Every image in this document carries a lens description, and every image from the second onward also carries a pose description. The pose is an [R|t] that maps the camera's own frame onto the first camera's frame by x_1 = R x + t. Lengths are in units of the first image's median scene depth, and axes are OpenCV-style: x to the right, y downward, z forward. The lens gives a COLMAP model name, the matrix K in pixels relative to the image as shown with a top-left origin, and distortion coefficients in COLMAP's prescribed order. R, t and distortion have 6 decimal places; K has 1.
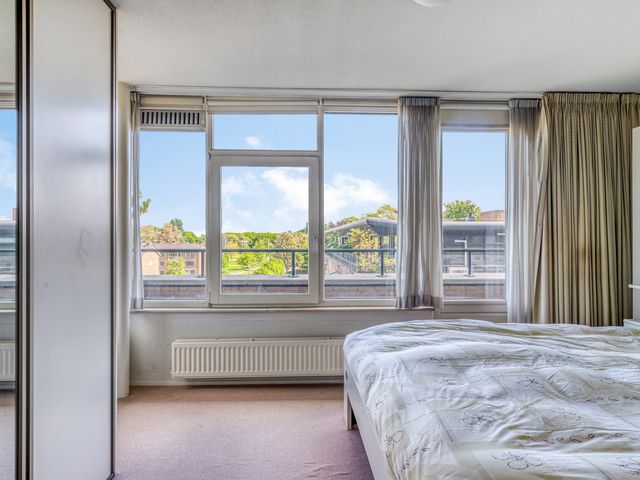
lens RADIAL K [[406.7, 0, 318.0], [0, 406.7, 237.8], [0, 0, 1]] dist [-0.000076, 0.000154]
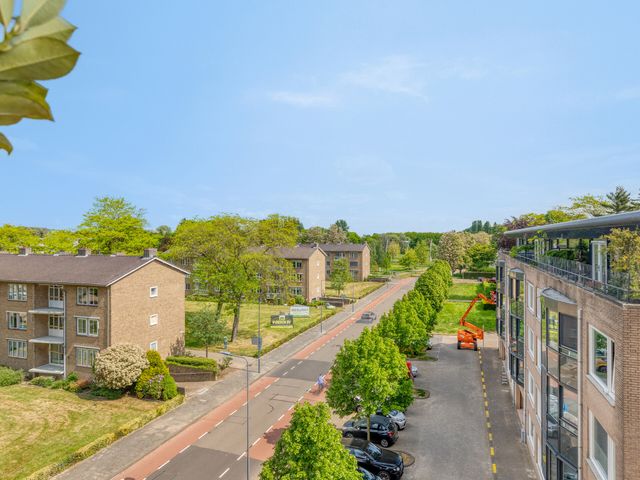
lens RADIAL K [[406.7, 0, 321.2], [0, 406.7, 240.2], [0, 0, 1]] dist [-0.000076, 0.000154]
pose [[0.927159, -0.003516, -0.374651, -0.093375], [0.005537, 0.999975, 0.004317, -0.010673], [0.374626, -0.006077, 0.927156, 0.278394]]
